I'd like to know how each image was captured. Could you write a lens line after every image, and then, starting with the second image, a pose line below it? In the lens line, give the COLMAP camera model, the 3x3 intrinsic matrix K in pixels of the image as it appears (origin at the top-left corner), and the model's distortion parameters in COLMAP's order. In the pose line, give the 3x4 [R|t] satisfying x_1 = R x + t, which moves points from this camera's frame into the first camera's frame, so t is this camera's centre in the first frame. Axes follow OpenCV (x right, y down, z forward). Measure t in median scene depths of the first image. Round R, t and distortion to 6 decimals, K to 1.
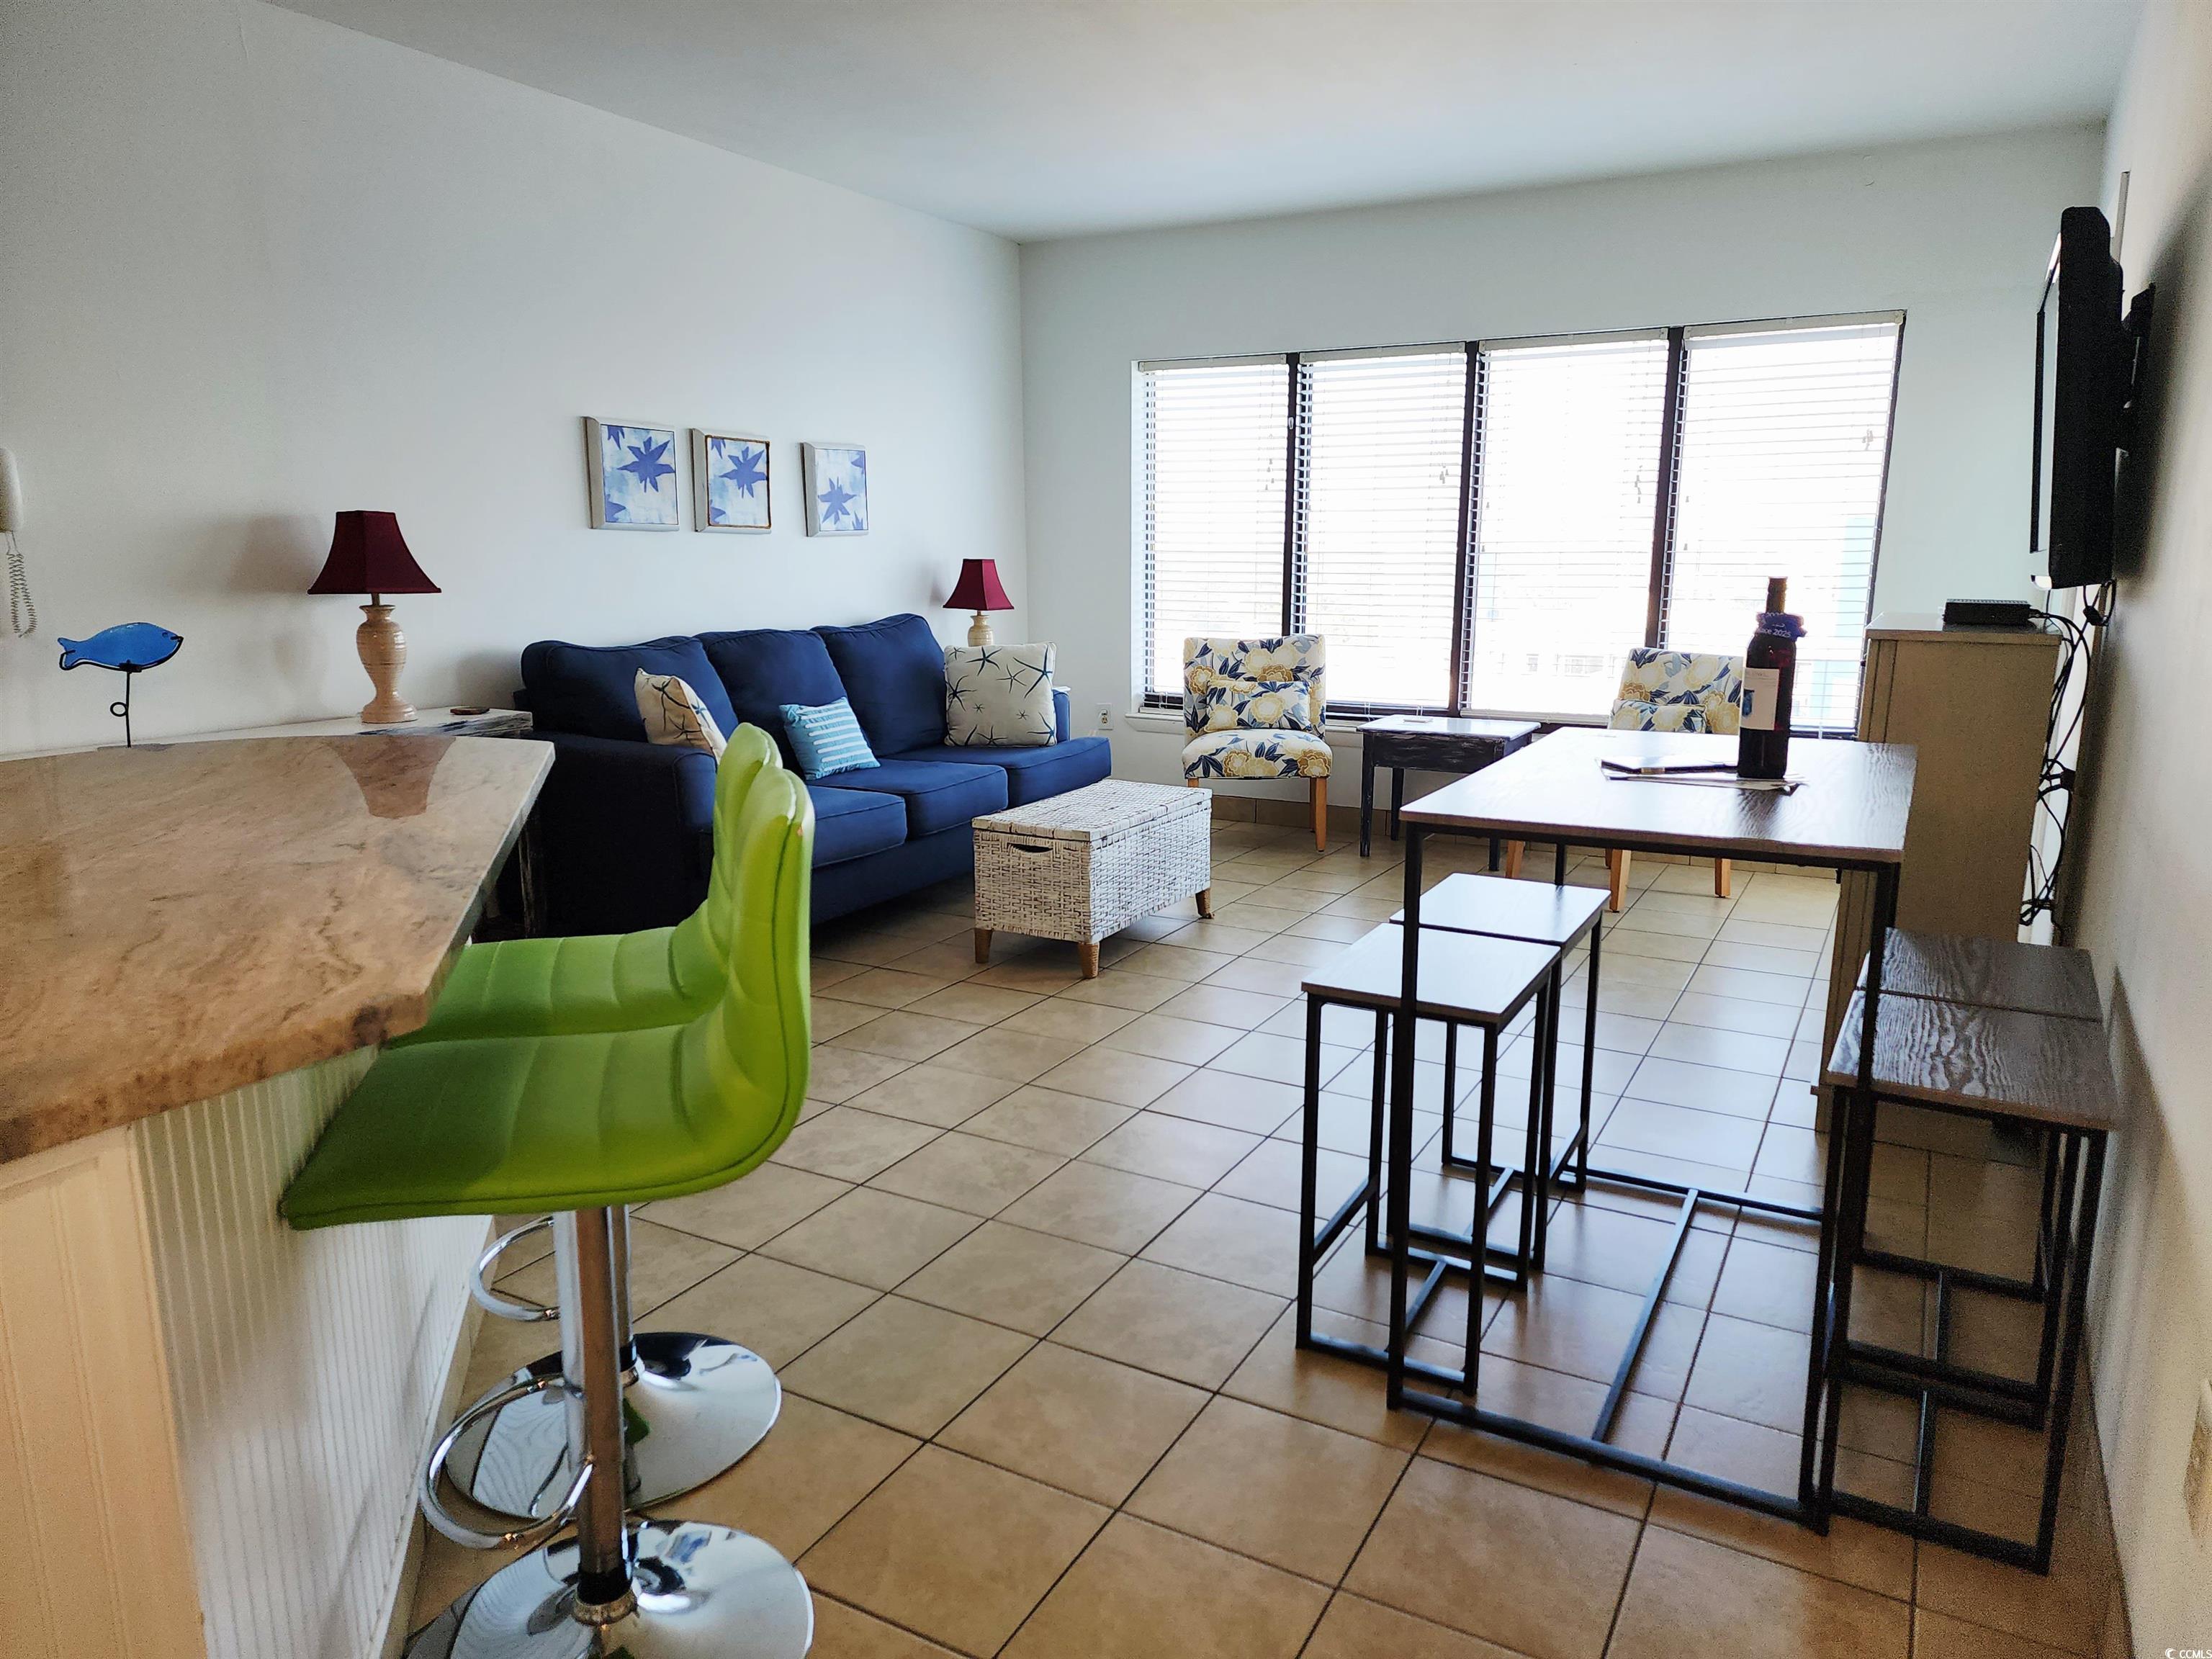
lens RADIAL K [[1484.5, 0, 1103.2], [0, 1484.5, 857.3], [0, 0, 1]] dist [0.159017, -0.207275]
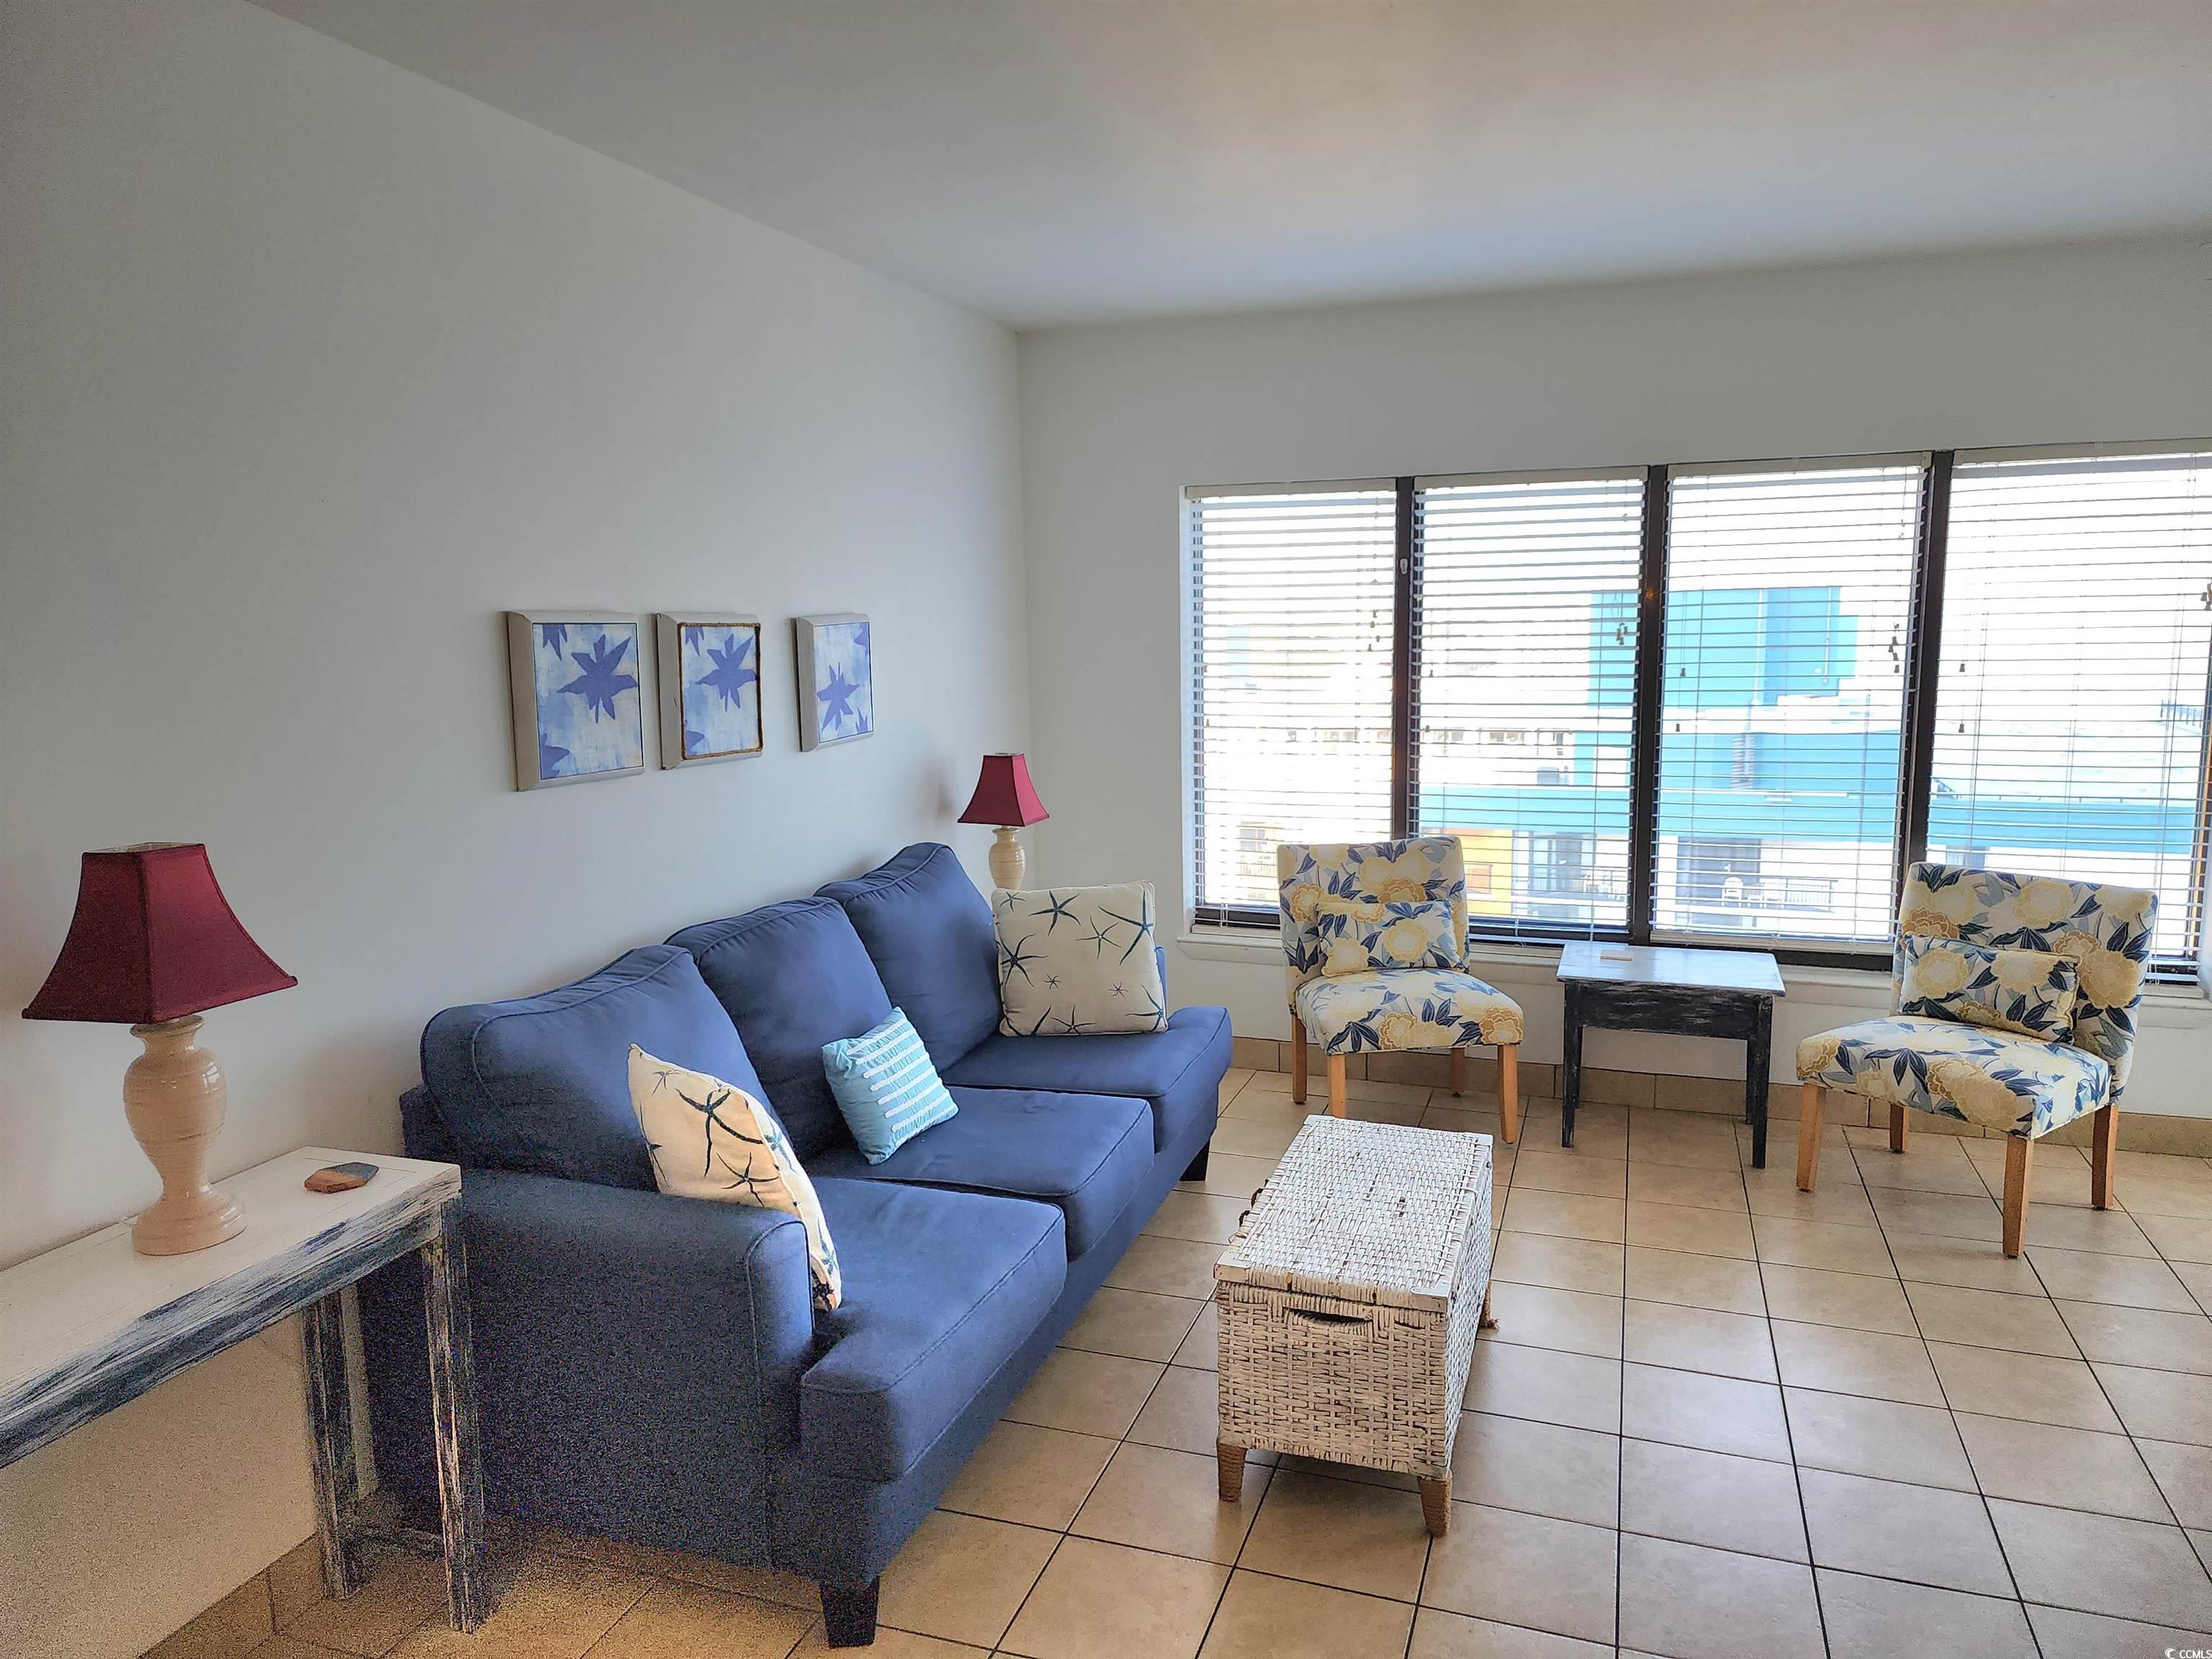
lens RADIAL K [[1494.0, 0, 1095.1], [0, 1494.0, 846.9], [0, 0, 1]] dist [0.074173, -0.076550]
pose [[0.986546, -0.043496, 0.157594, -0.174813], [0.052285, 0.997274, -0.052063, -0.128578], [-0.154900, 0.059602, 0.986131, 0.315277]]
